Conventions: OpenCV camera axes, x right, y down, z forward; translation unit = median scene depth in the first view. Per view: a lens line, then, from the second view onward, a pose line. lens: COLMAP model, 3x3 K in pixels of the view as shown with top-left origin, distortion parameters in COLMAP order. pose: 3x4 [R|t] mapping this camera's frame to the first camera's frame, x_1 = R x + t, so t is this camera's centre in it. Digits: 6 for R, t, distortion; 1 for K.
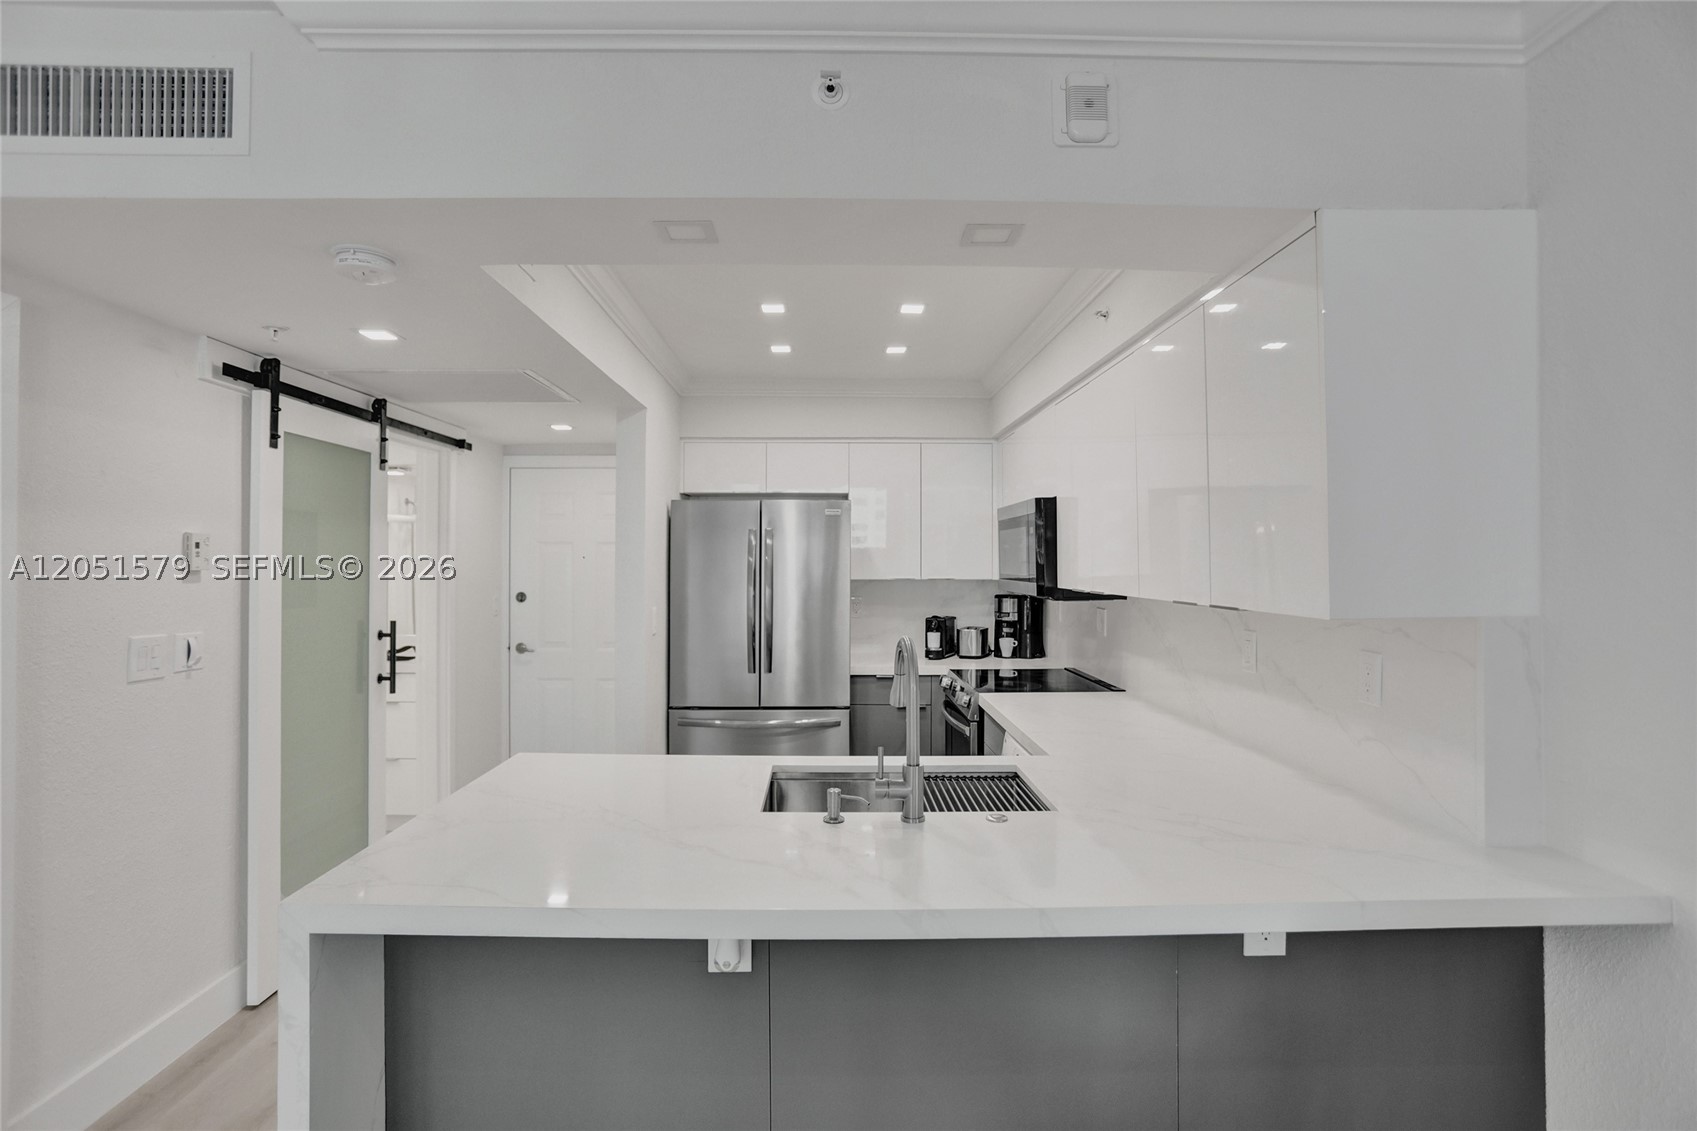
lens RADIAL K [[850.8, 0, 848.5], [0, 850.8, 565.5], [0, 0, 1]] dist [-0.063633, 0.027593]
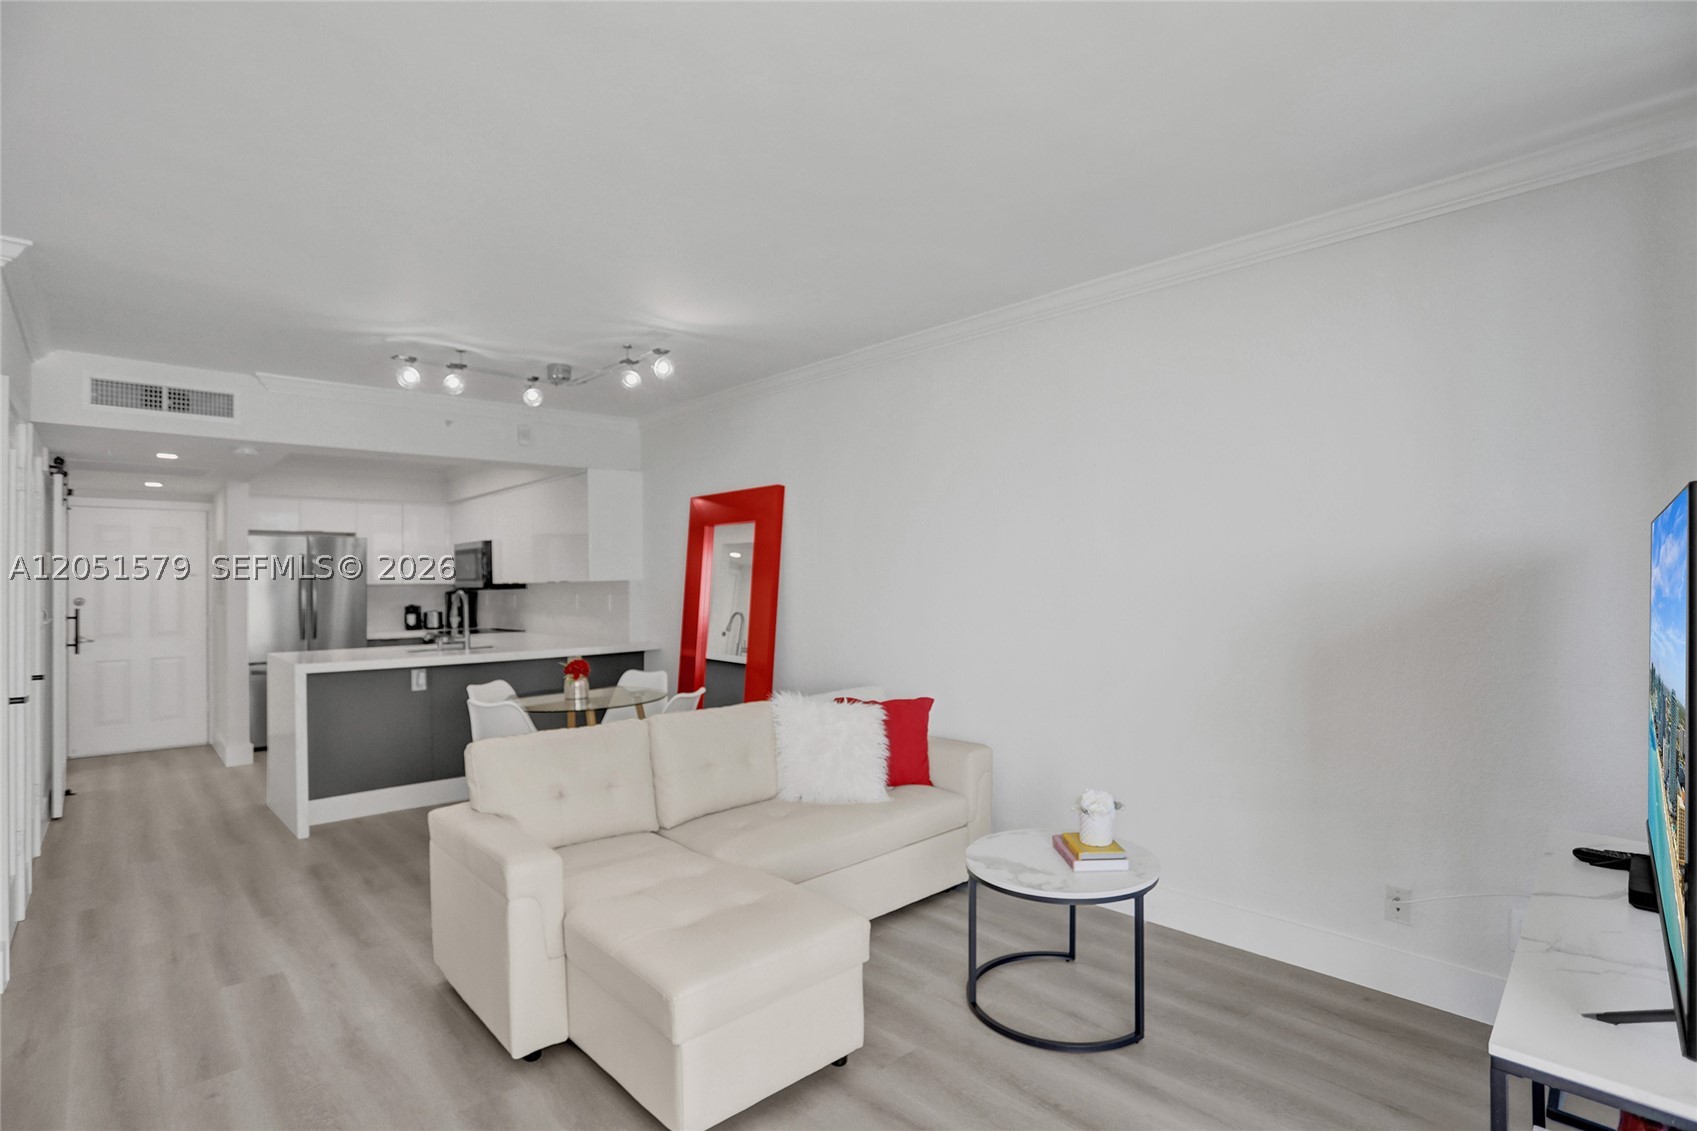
lens RADIAL K [[848.8, 0, 836.1], [0, 848.8, 579.6], [0, 0, 1]] dist [-0.062008, 0.026852]
pose [[0.765418, -0.009663, 0.643461, -0.436161], [0.018638, 0.999801, -0.007157, 0.047638], [-0.643263, 0.017471, 0.765446, -1.122101]]
